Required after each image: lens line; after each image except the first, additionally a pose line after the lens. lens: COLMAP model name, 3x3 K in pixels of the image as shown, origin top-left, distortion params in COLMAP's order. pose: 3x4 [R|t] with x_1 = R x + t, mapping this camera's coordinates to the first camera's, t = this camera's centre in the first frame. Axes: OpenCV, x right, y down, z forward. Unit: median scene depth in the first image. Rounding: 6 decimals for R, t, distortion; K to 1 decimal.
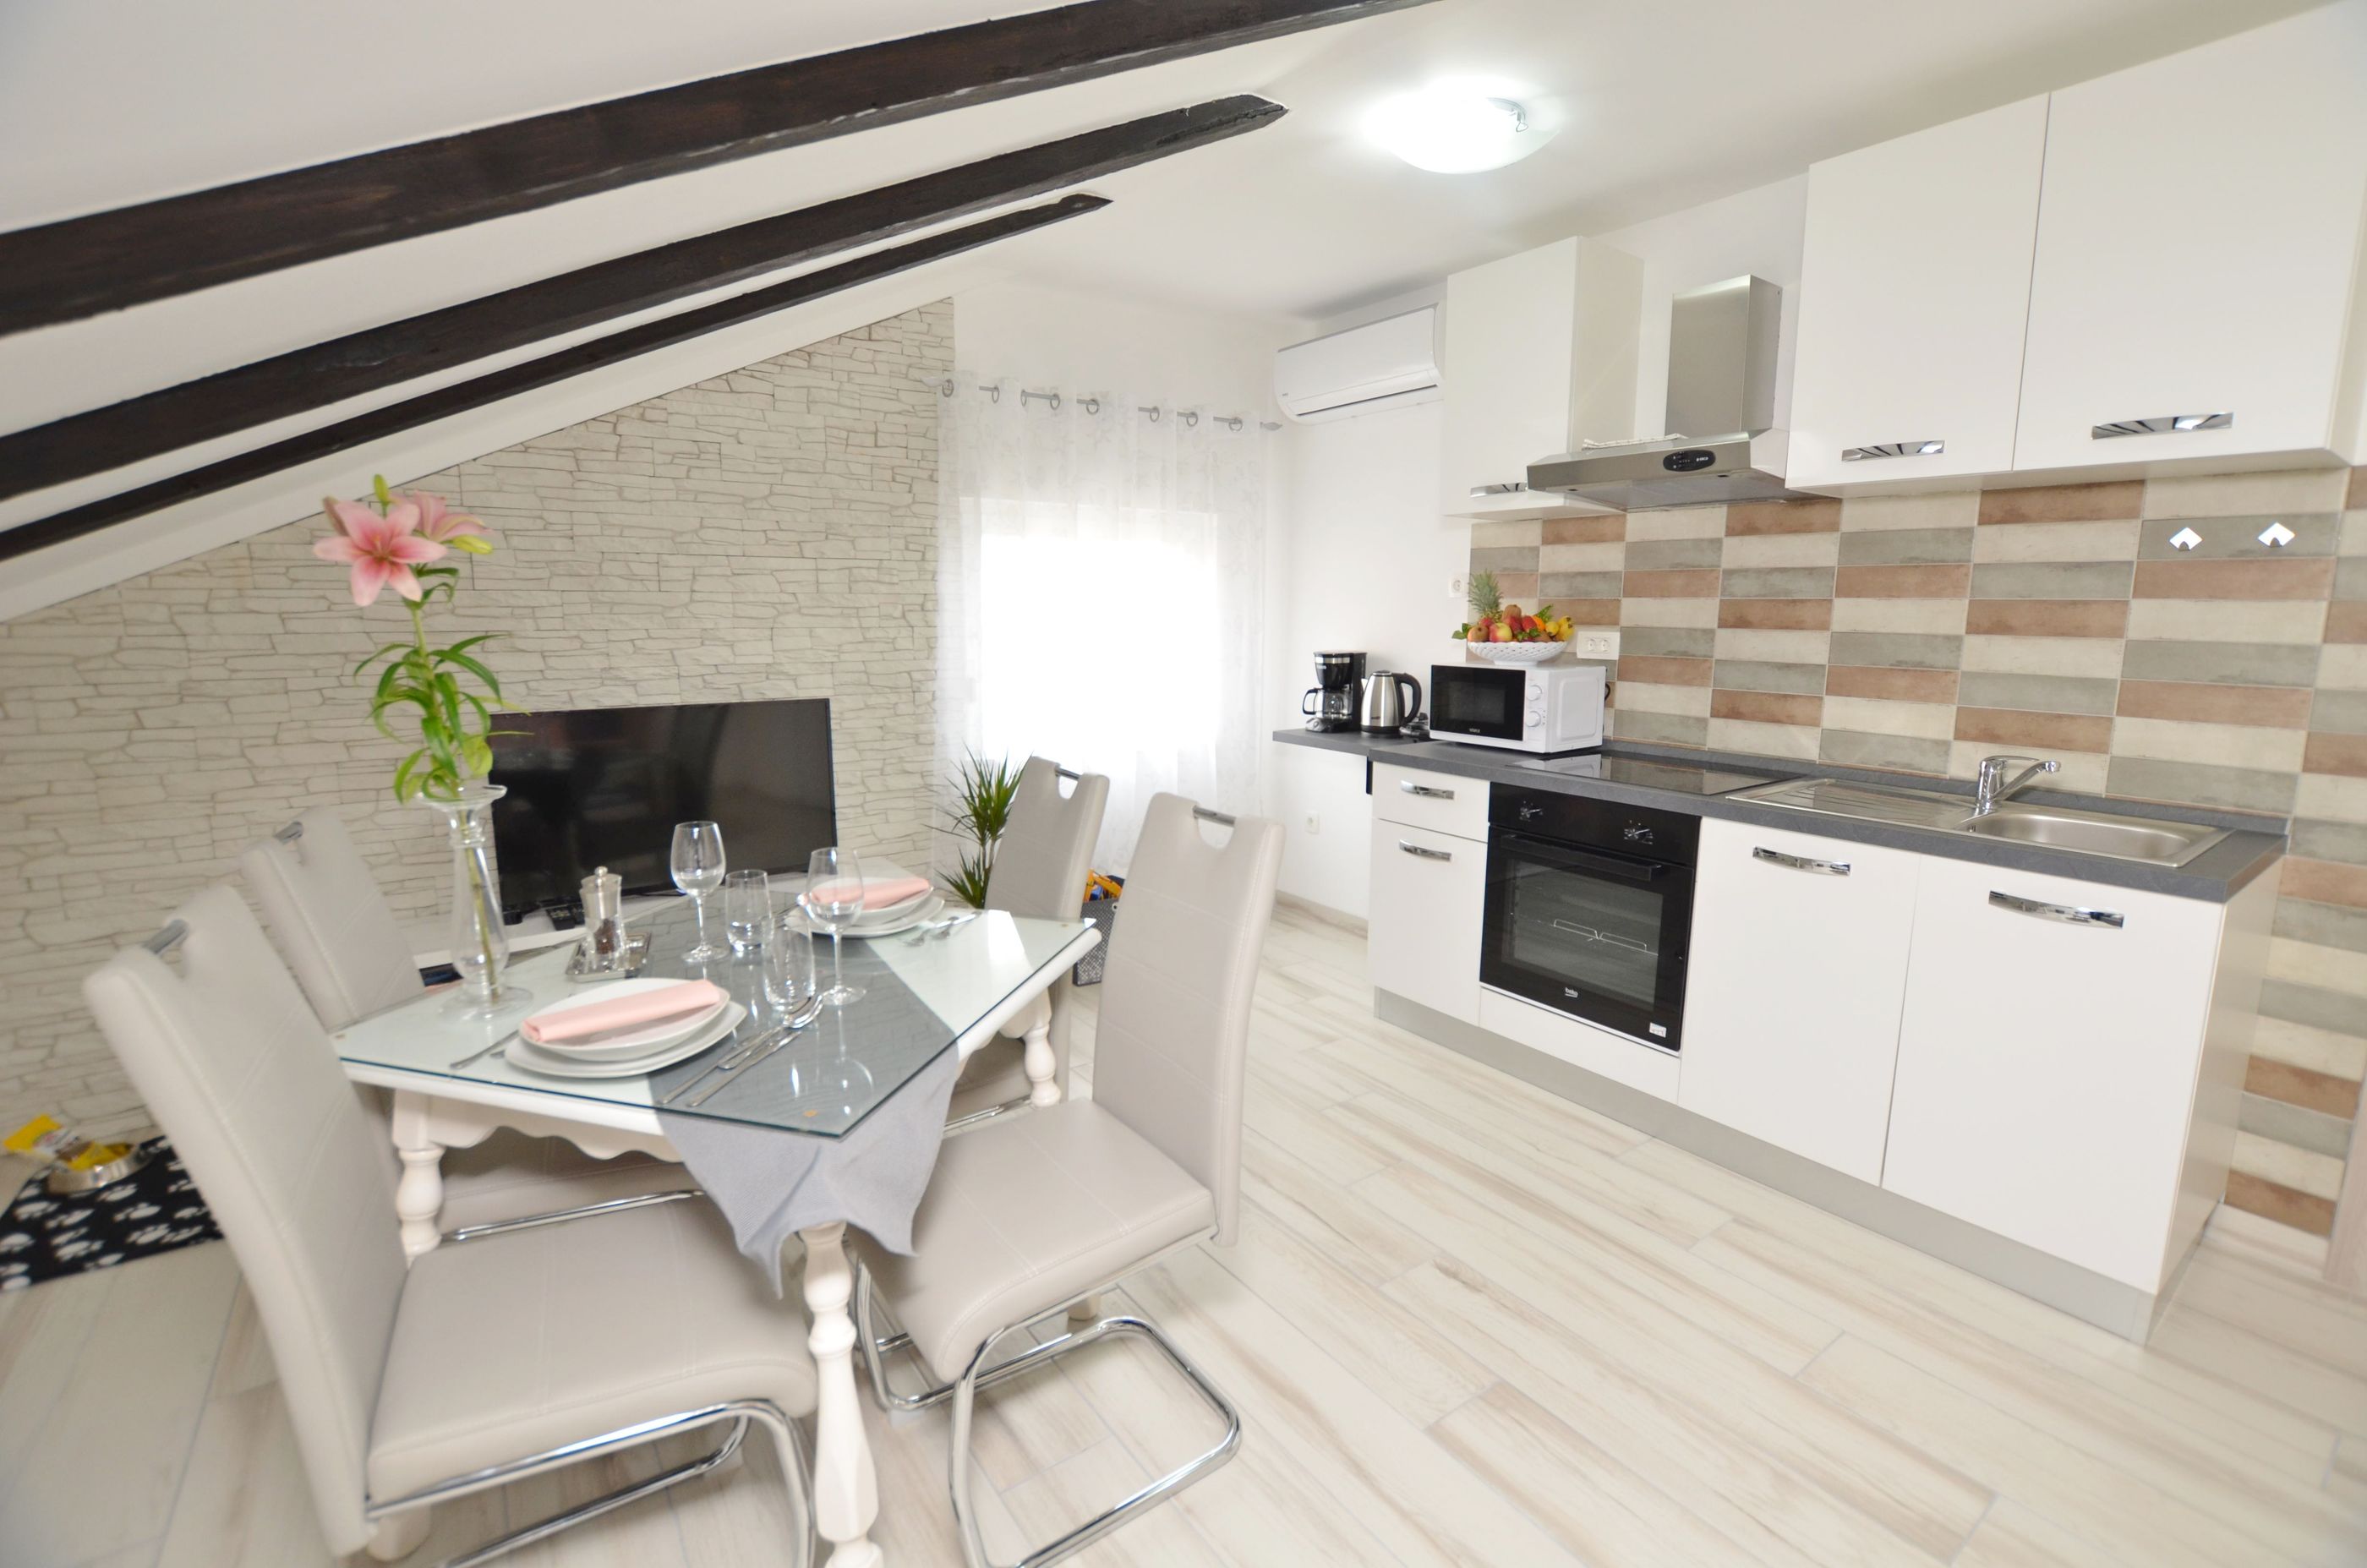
lens RADIAL K [[1042.0, 0, 1191.3], [0, 1042.0, 772.9], [0, 0, 1]] dist [-0.033151, 0.005241]
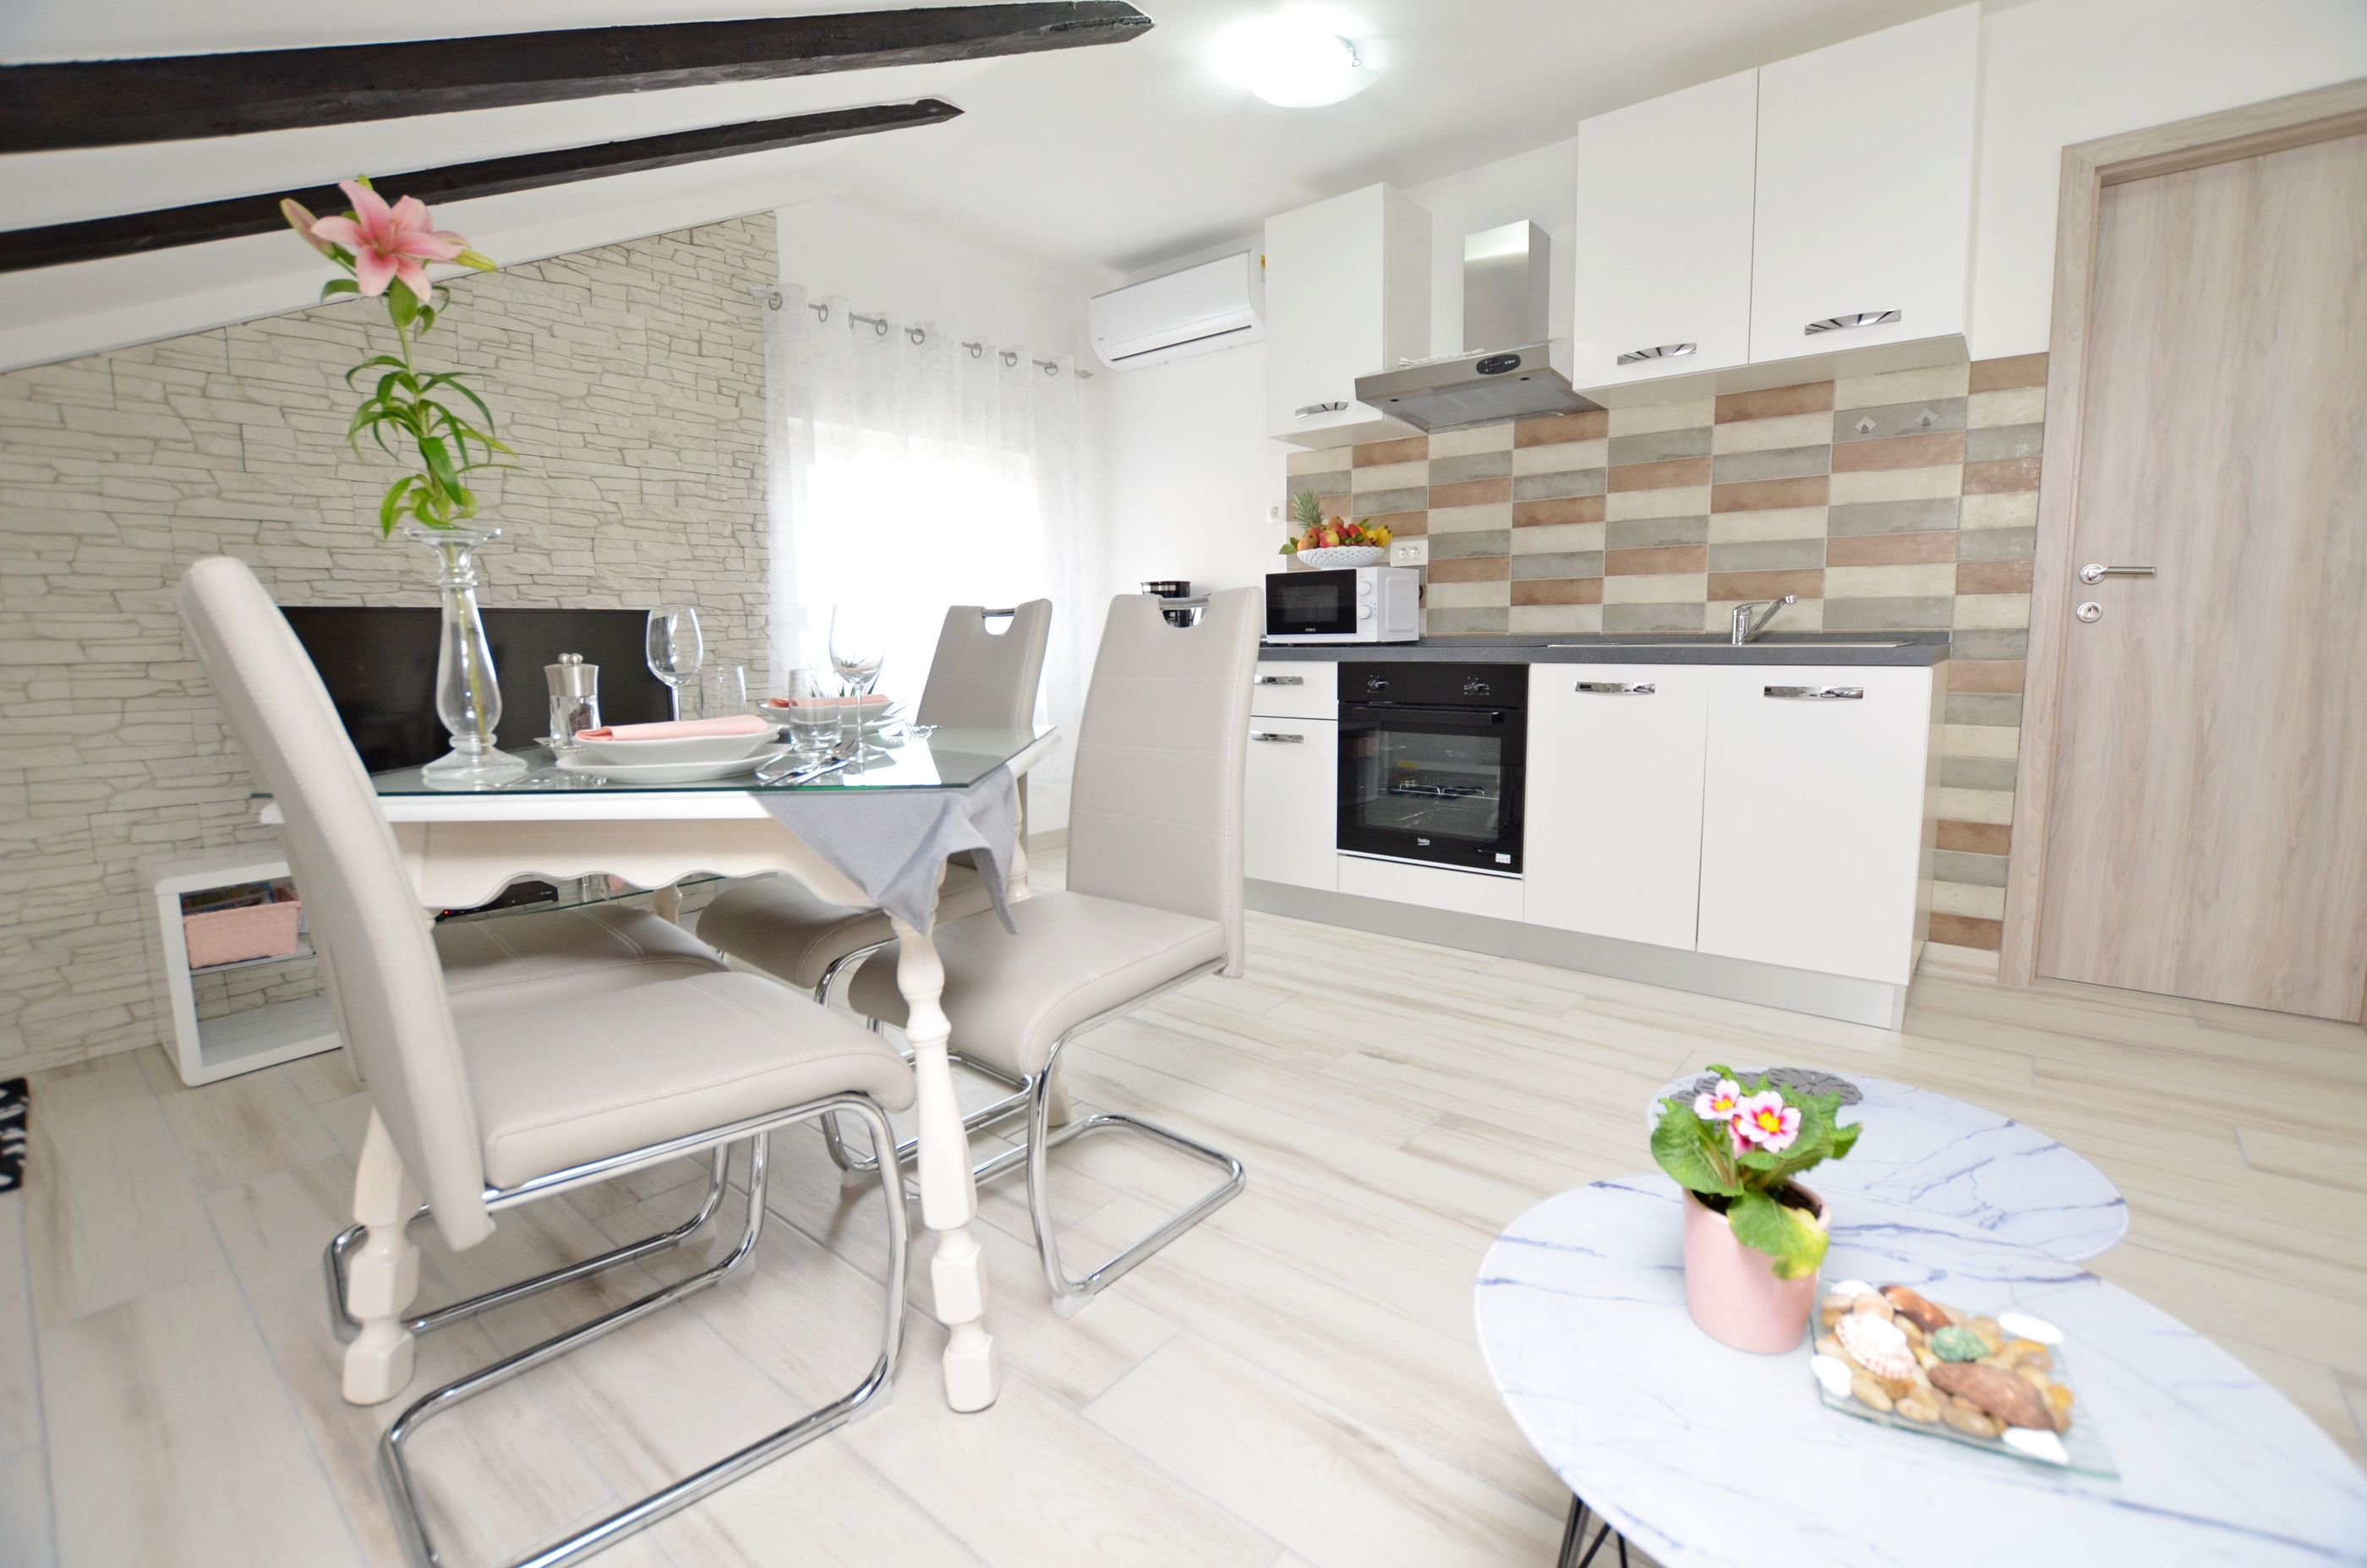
lens RADIAL K [[1042.0, 0, 1190.4], [0, 1042.0, 774.4], [0, 0, 1]] dist [-0.033151, 0.005241]
pose [[0.967369, -0.050179, 0.248352, -0.139960], [0.057594, 0.998083, -0.022674, 0.139005], [-0.246738, 0.036238, 0.968405, -0.026209]]
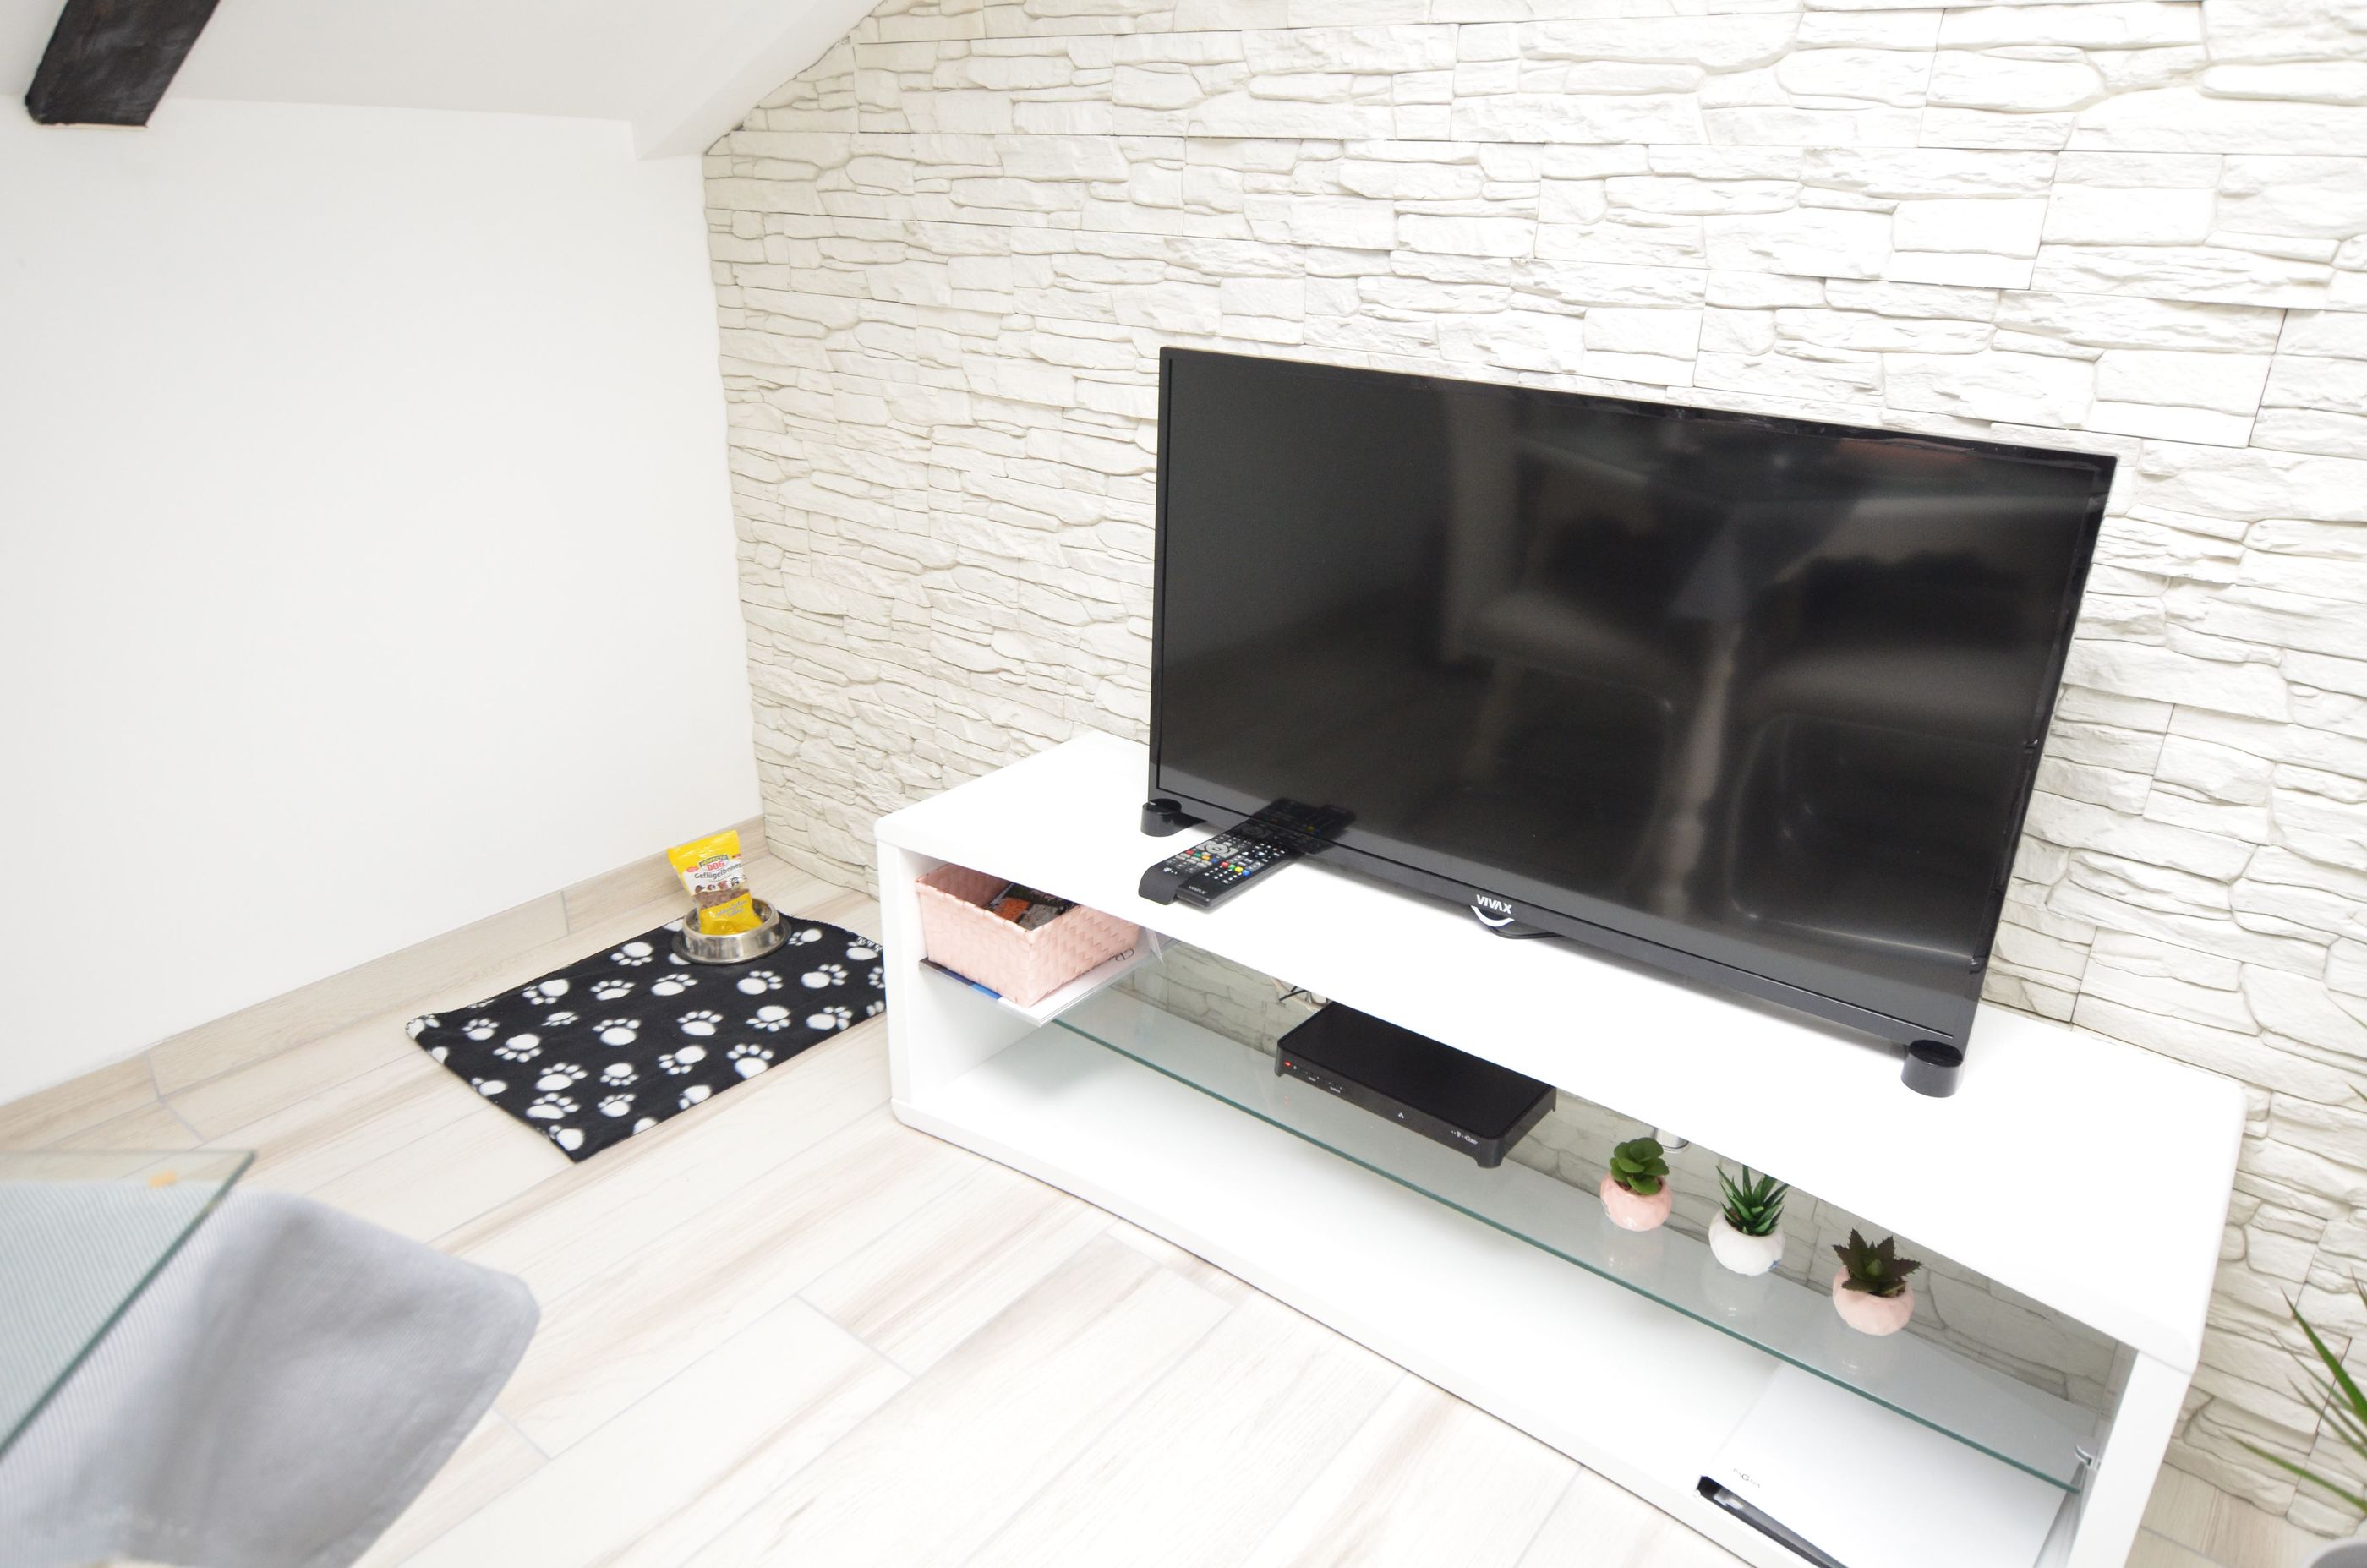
lens RADIAL K [[1531.8, 0, 1178.3], [0, 1531.8, 768.2], [0, 0, 1]] dist [-0.005875, -0.000193]
pose [[0.278645, 0.361580, -0.889729, -0.069239], [-0.167471, 0.930520, 0.325709, -0.092167], [0.945680, 0.058246, 0.319838, 0.749576]]
